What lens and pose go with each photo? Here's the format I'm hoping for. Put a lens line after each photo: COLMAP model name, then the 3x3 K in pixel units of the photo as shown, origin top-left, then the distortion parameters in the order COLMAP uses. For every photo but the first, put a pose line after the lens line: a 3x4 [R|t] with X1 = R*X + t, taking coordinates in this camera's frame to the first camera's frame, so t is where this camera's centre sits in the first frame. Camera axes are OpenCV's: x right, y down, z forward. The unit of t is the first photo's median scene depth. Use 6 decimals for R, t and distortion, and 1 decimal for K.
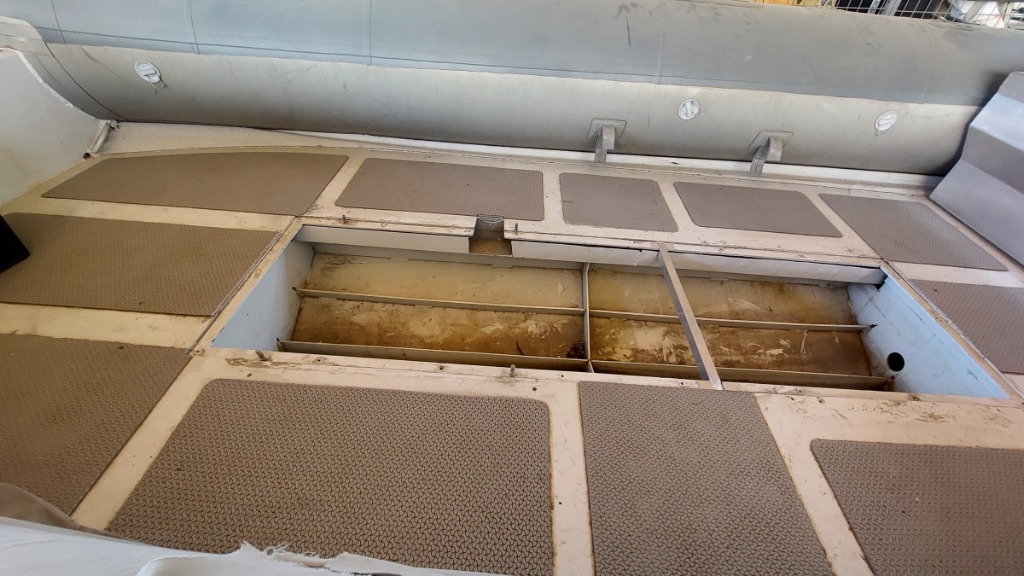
lens RADIAL K [[402.2, 0, 510.3], [0, 402.2, 284.6], [0, 0, 1]] dist [-0.015155, -0.000385]
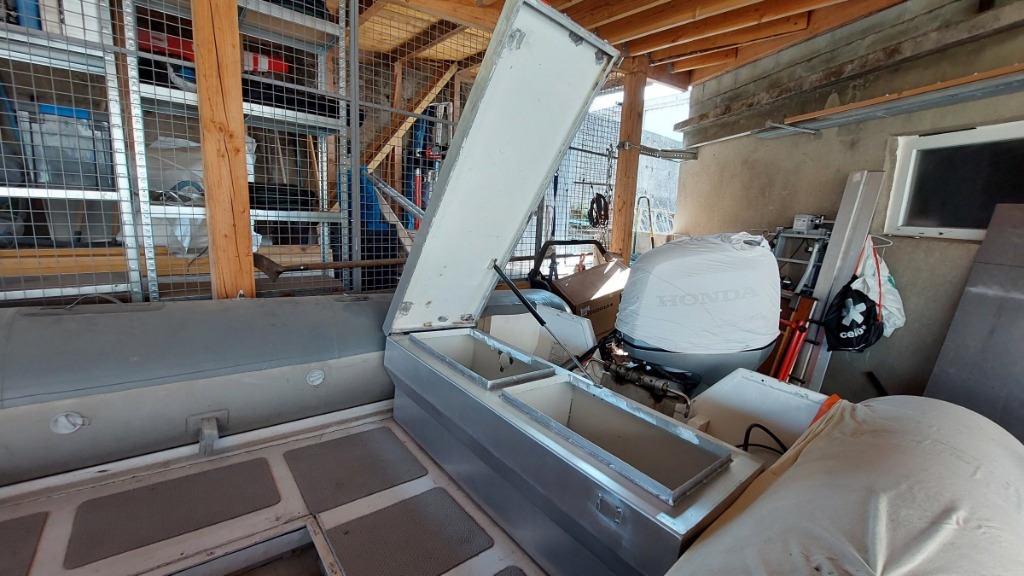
lens RADIAL K [[404.1, 0, 515.3], [0, 404.1, 285.4], [0, 0, 1]] dist [-0.014541, -0.000344]
pose [[0.730958, -0.089552, 0.676522, 0.592258], [0.412129, 0.848080, -0.333030, -0.002232], [-0.543921, 0.522246, 0.656818, -0.247845]]
